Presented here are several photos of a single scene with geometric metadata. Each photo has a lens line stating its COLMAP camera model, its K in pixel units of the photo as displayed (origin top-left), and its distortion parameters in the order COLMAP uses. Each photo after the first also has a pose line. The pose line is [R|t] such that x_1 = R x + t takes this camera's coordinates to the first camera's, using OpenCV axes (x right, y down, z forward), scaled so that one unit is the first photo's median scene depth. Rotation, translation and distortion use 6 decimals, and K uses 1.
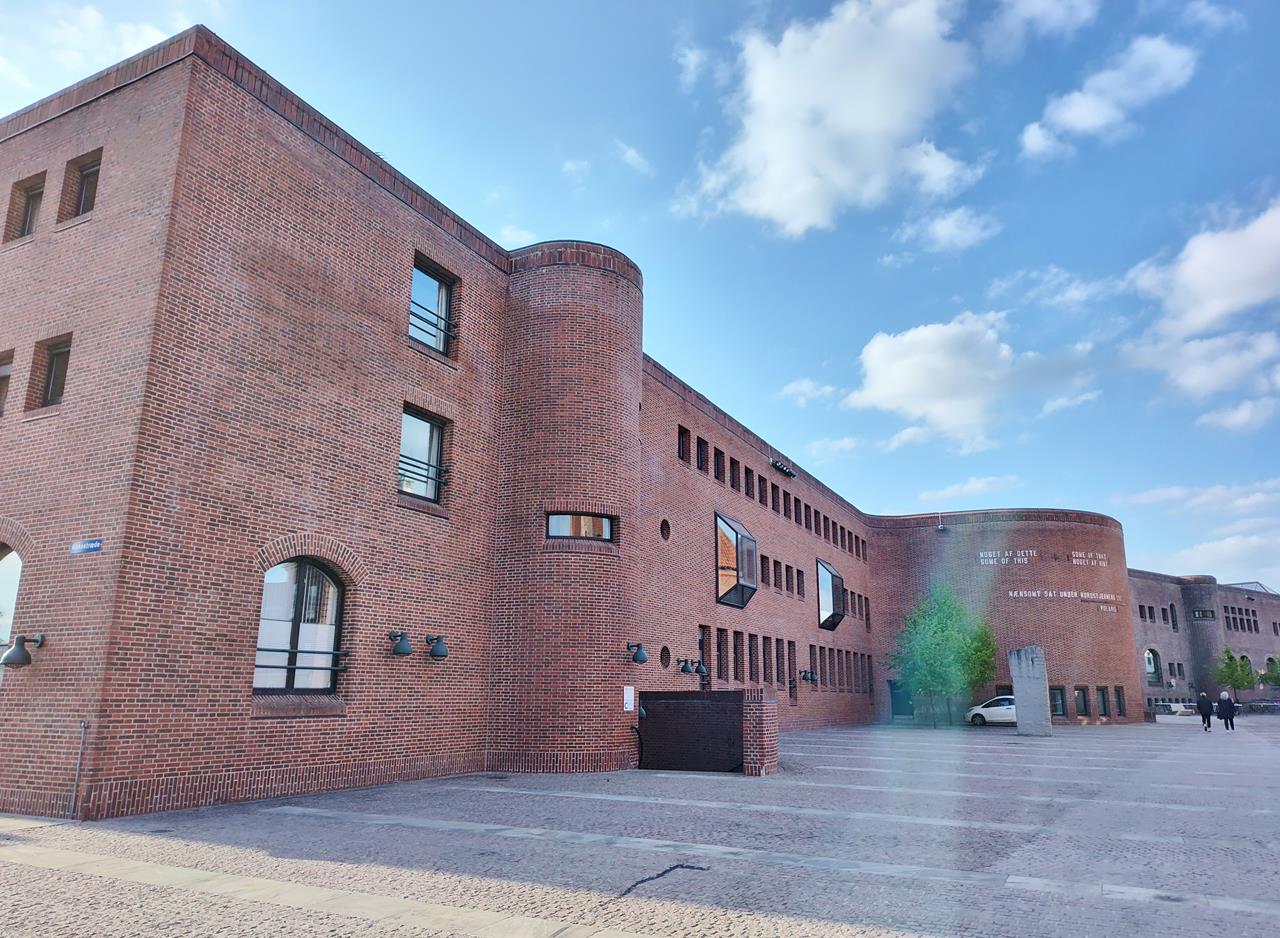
lens RADIAL K [[897.0, 0, 645.8], [0, 897.0, 470.3], [0, 0, 1]] dist [0.010972, 0.000601]
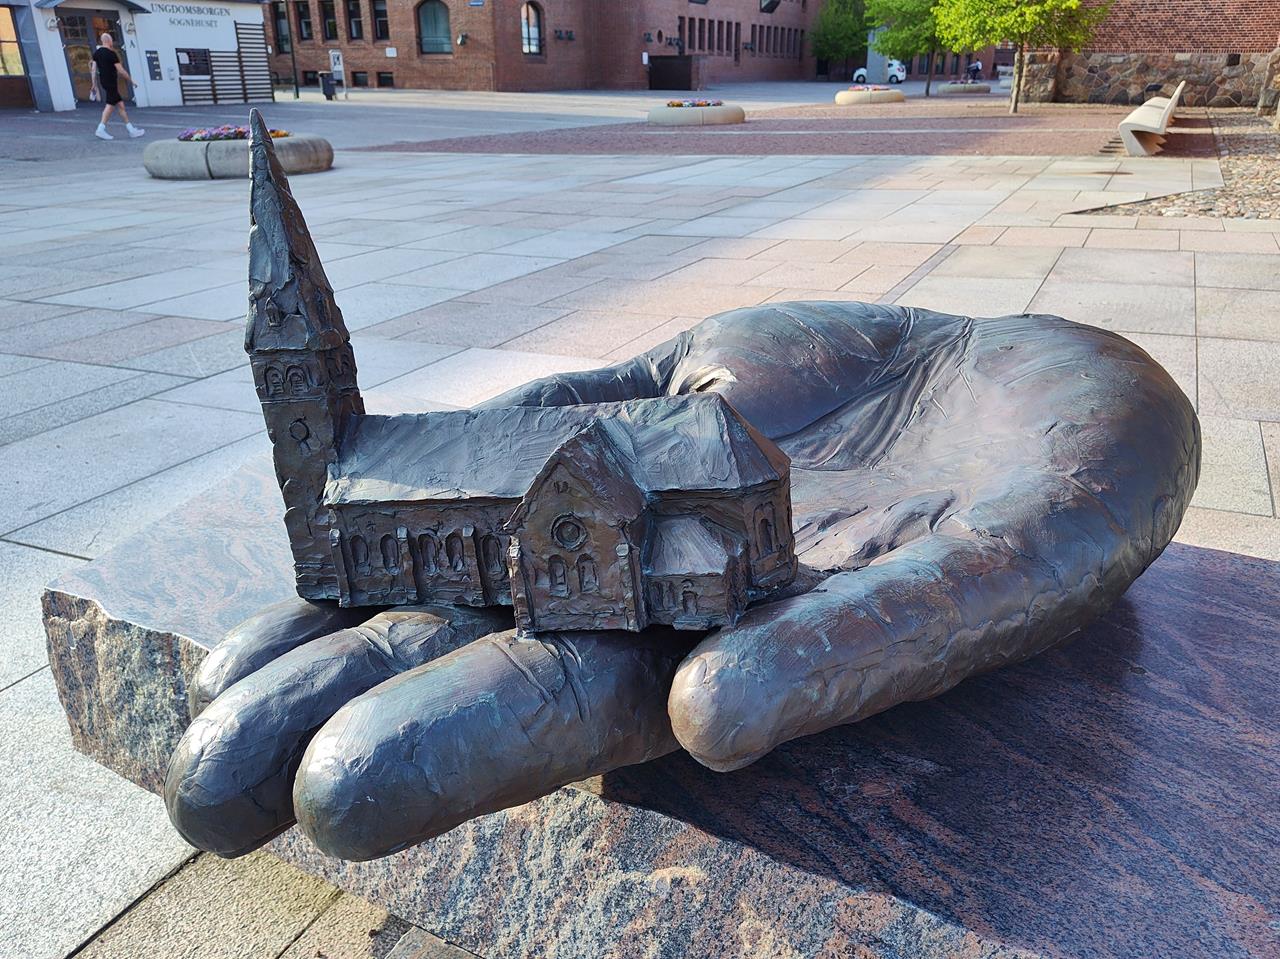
lens RADIAL K [[1013.0, 0, 648.7], [0, 1013.0, 480.6], [0, 0, 1]] dist [0.011393, 0.002554]
pose [[0.999705, -0.005988, 0.023520, -0.059745], [-0.009099, 0.805940, 0.591927, -0.314642], [-0.022500, -0.591966, 0.805649, -1.321169]]
